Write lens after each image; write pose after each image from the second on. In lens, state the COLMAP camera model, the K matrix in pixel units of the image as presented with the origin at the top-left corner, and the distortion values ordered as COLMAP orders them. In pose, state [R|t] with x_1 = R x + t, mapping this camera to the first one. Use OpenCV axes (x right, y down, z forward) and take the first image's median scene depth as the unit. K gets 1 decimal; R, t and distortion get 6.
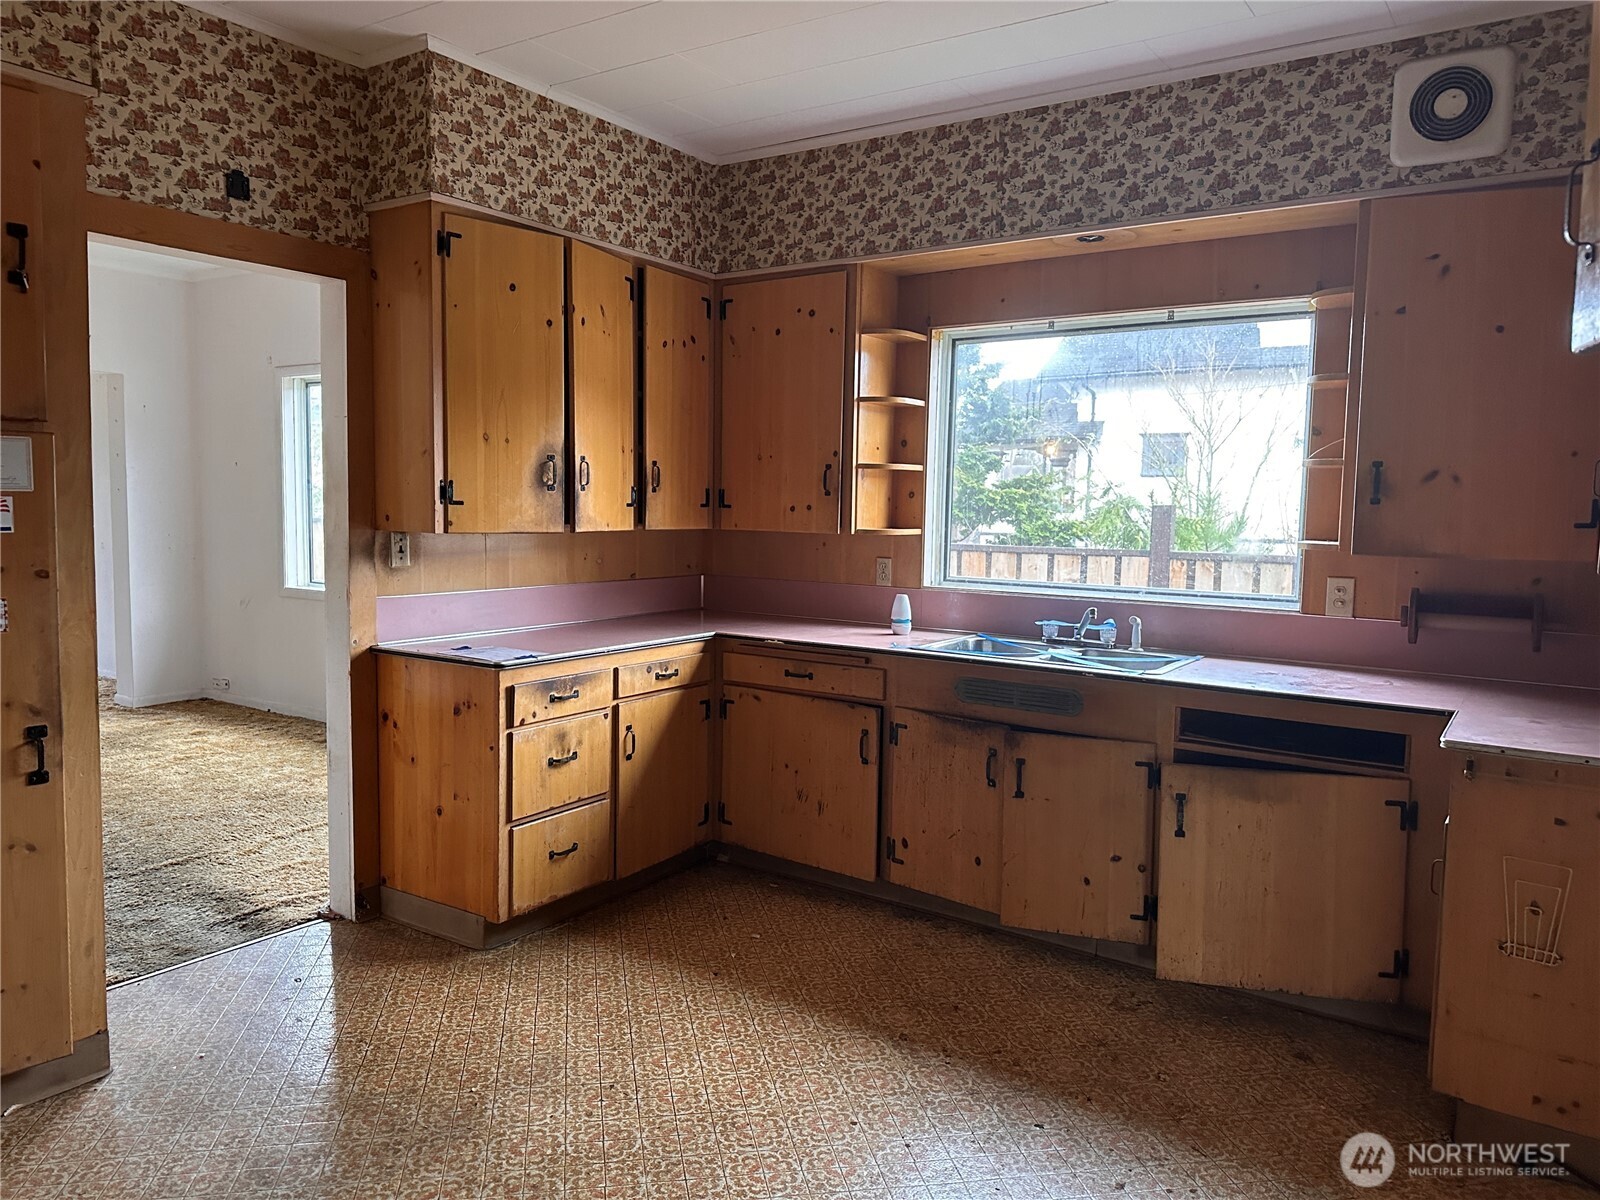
lens RADIAL K [[1127.7, 0, 798.3], [0, 1127.7, 595.1], [0, 0, 1]] dist [0.018374, -0.024030]
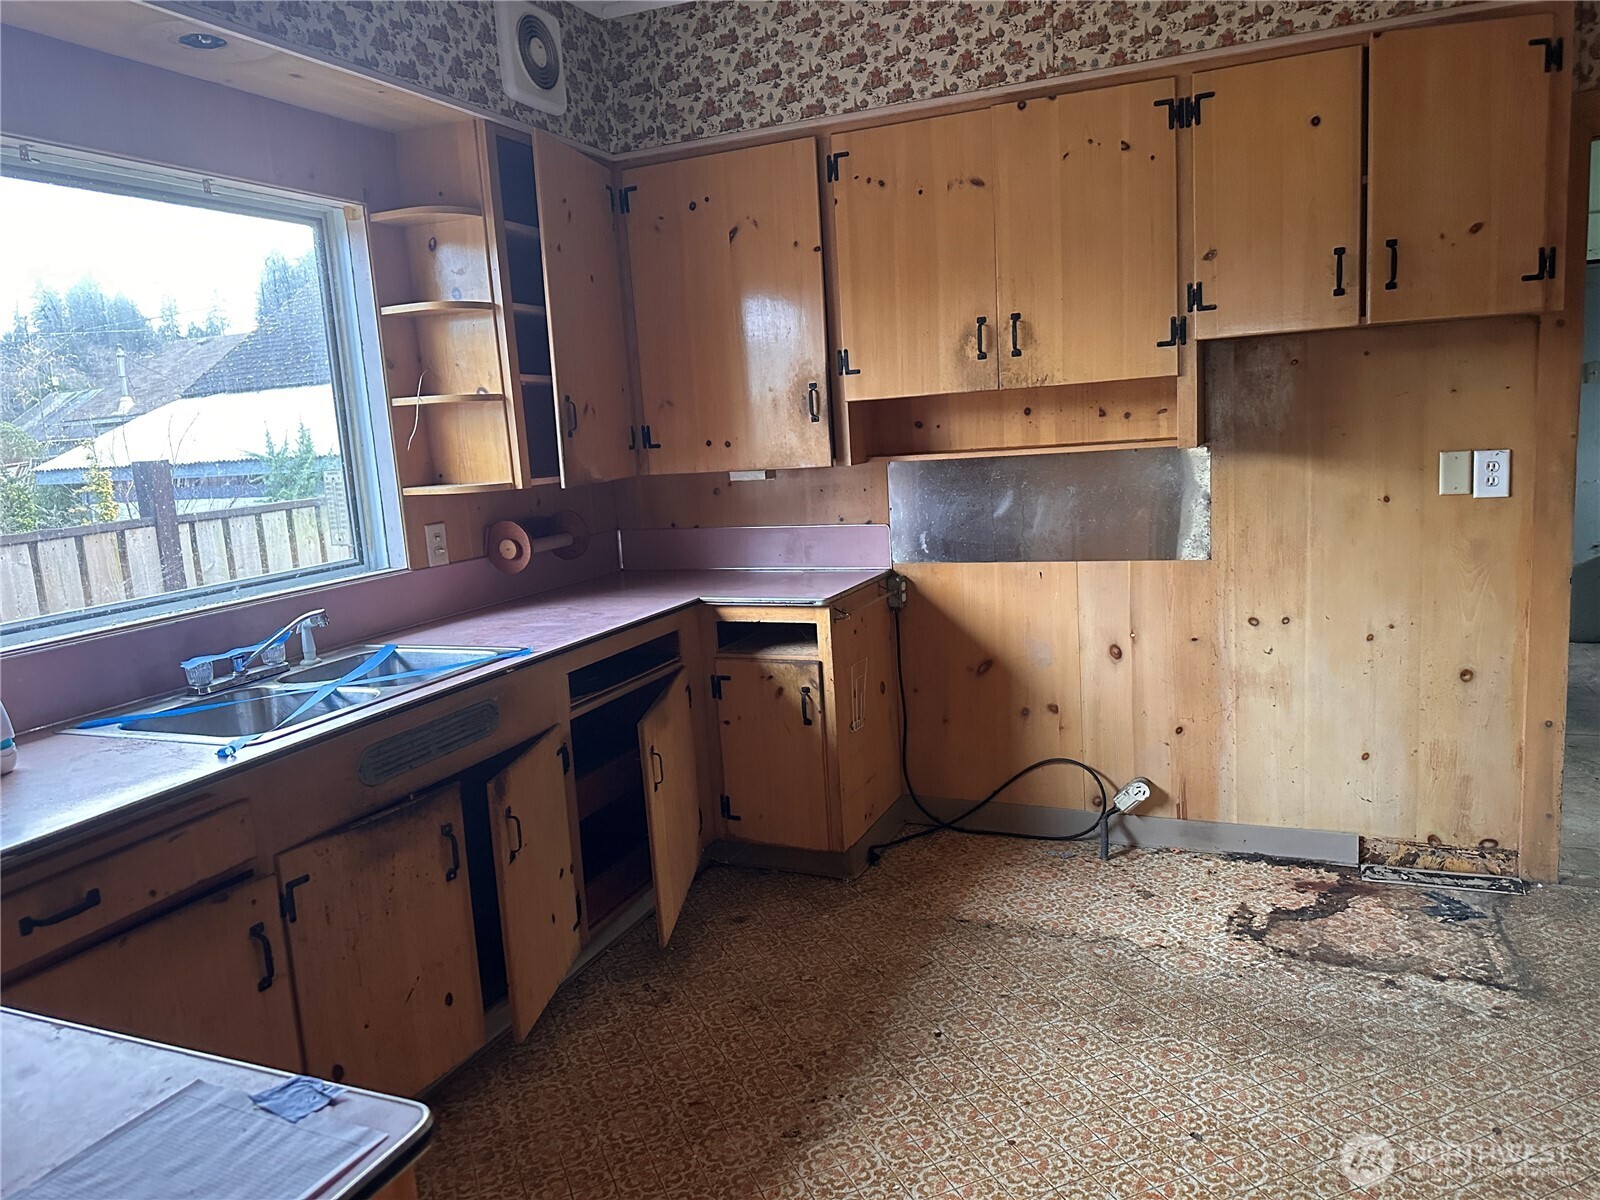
lens RADIAL K [[1127.7, 0, 797.5], [0, 1127.7, 604.1], [0, 0, 1]] dist [0.018374, -0.024030]
pose [[-0.215926, -0.165821, 0.962226, -0.554559], [0.138595, 0.970291, 0.198312, -0.106173], [-0.966523, 0.176181, -0.186529, 1.011164]]
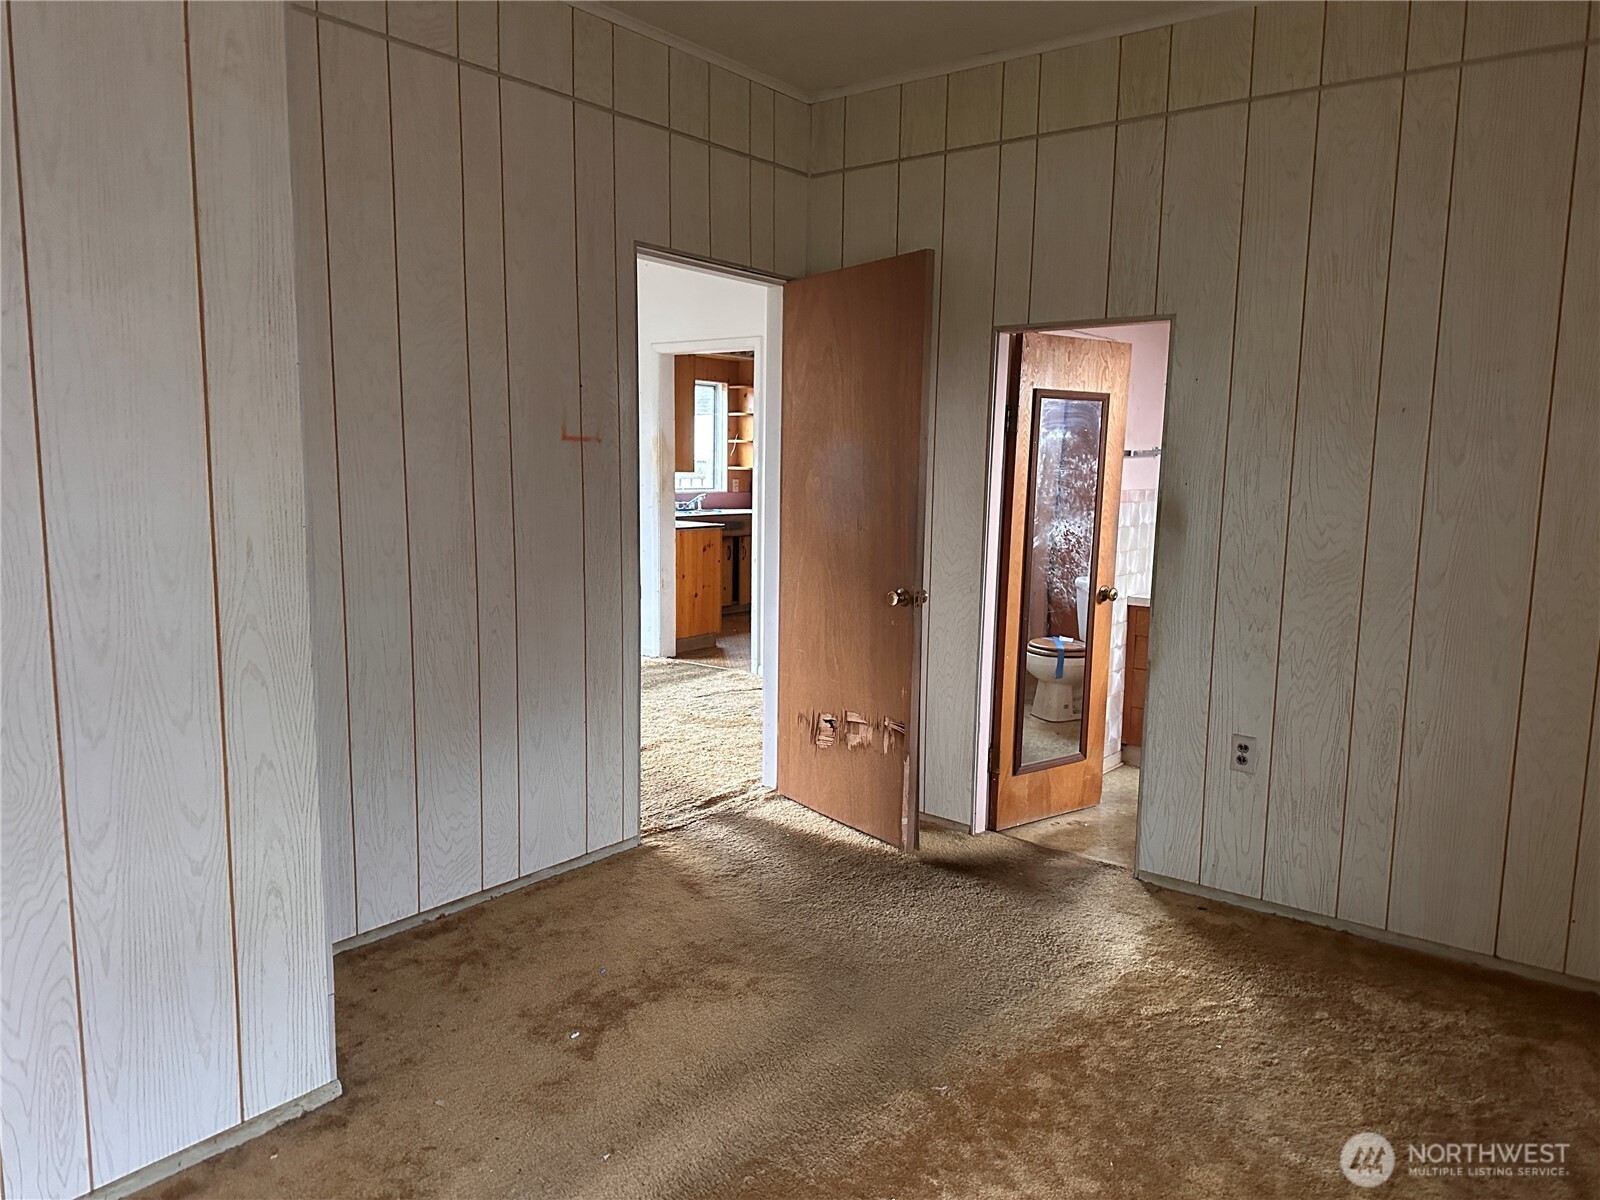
lens RADIAL K [[1127.7, 0, 800.8], [0, 1127.7, 601.1], [0, 0, 1]] dist [0.018374, -0.024030]
pose [[0.053876, -0.150424, 0.987152, -2.856881], [0.067569, 0.986872, 0.146694, -0.139106], [-0.996259, 0.058797, 0.063332, 0.739981]]
